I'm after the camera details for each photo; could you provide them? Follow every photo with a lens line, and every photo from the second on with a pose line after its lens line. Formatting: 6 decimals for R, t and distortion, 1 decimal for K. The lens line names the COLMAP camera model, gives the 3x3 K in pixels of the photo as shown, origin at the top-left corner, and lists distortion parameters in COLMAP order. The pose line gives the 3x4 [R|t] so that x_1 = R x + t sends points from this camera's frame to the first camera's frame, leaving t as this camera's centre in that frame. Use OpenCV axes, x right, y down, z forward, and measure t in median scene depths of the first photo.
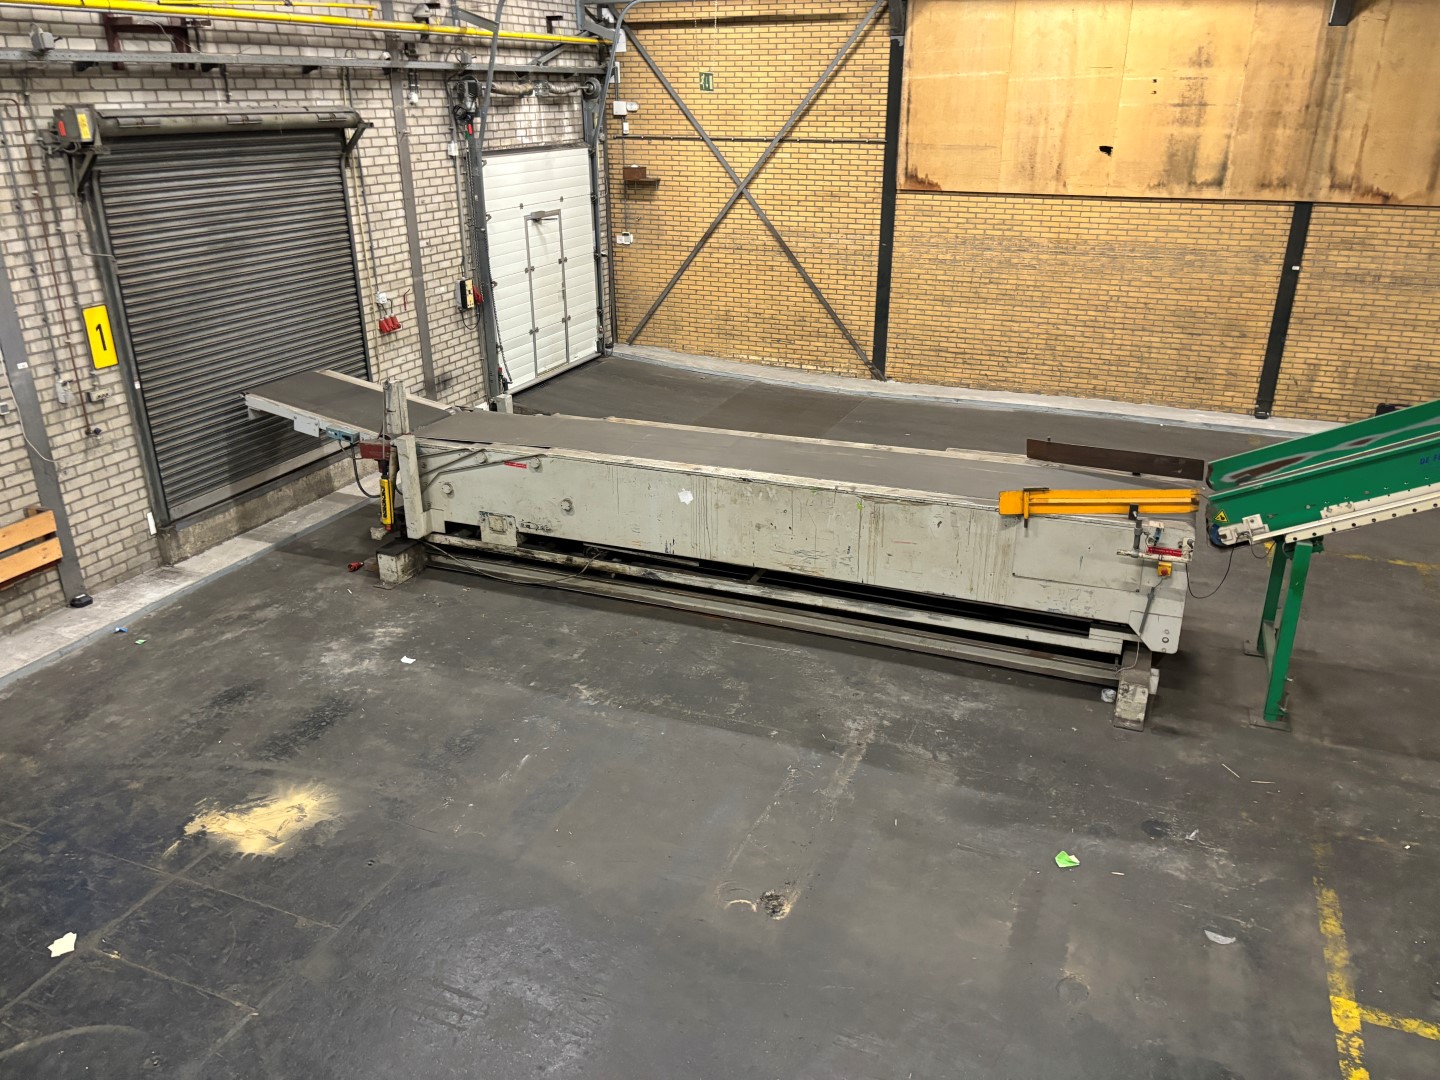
lens RADIAL K [[1085.9, 0, 721.2], [0, 1085.9, 537.1], [0, 0, 1]] dist [0.037690, -0.039764]
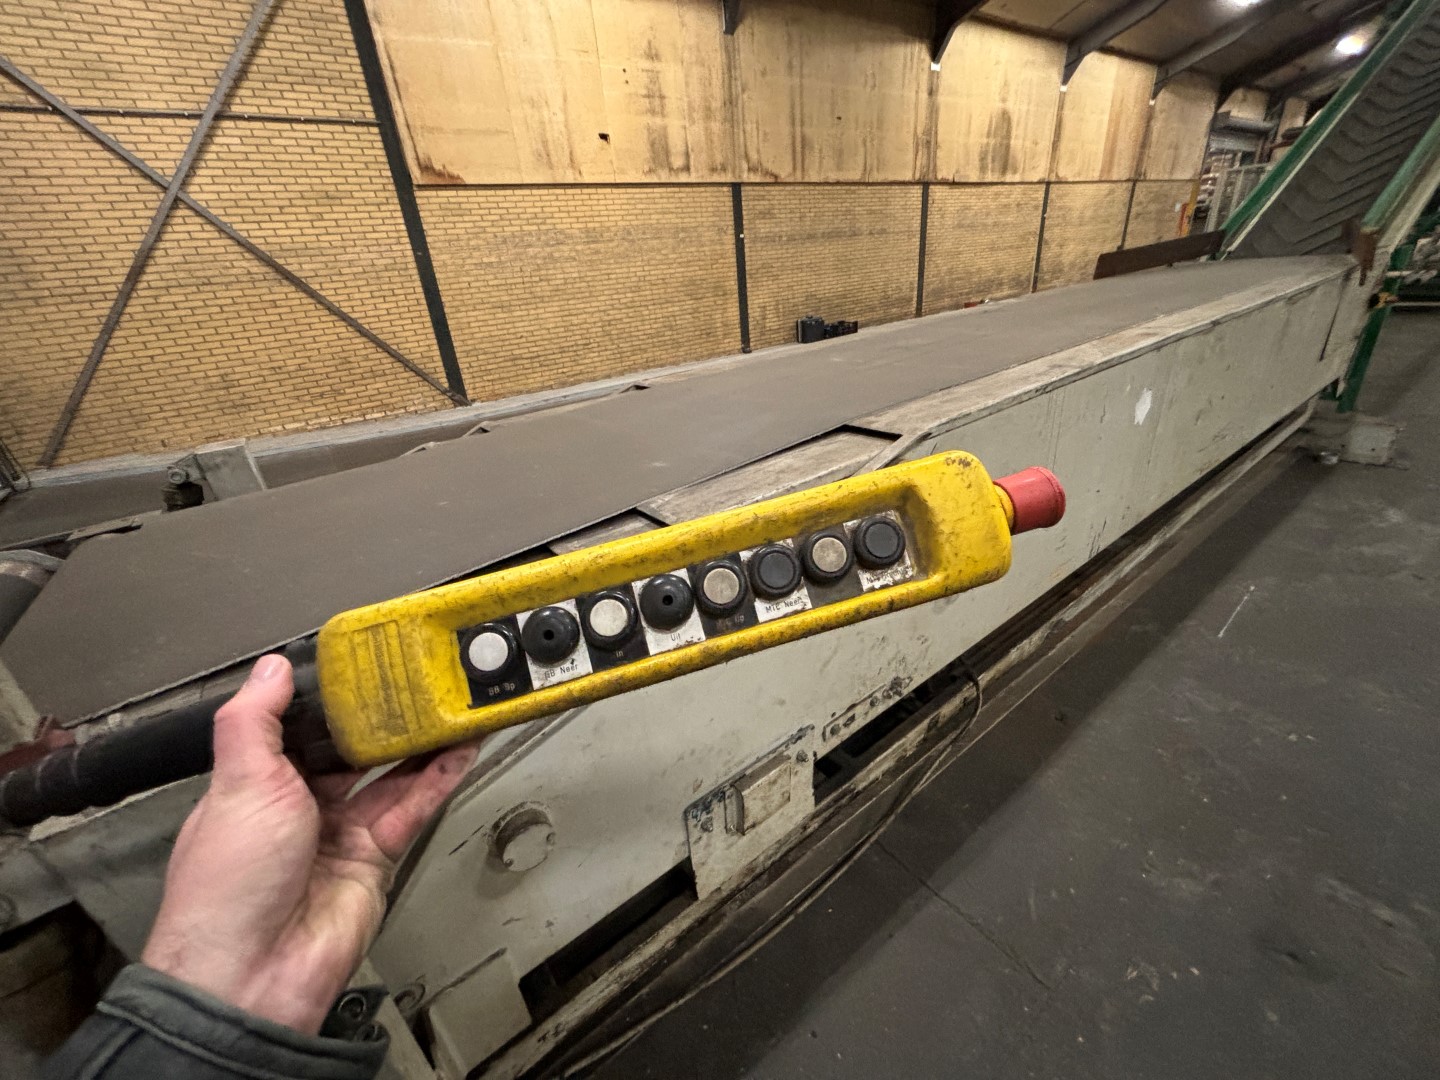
lens RADIAL K [[585.9, 0, 721.3], [0, 585.9, 537.4], [0, 0, 1]] dist [-0.004379, 0.000920]
pose [[0.512073, -0.405338, 0.757286, -0.203408], [0.400439, 0.892634, 0.207009, -0.069273], [-0.759889, 0.197243, 0.619407, 0.636086]]
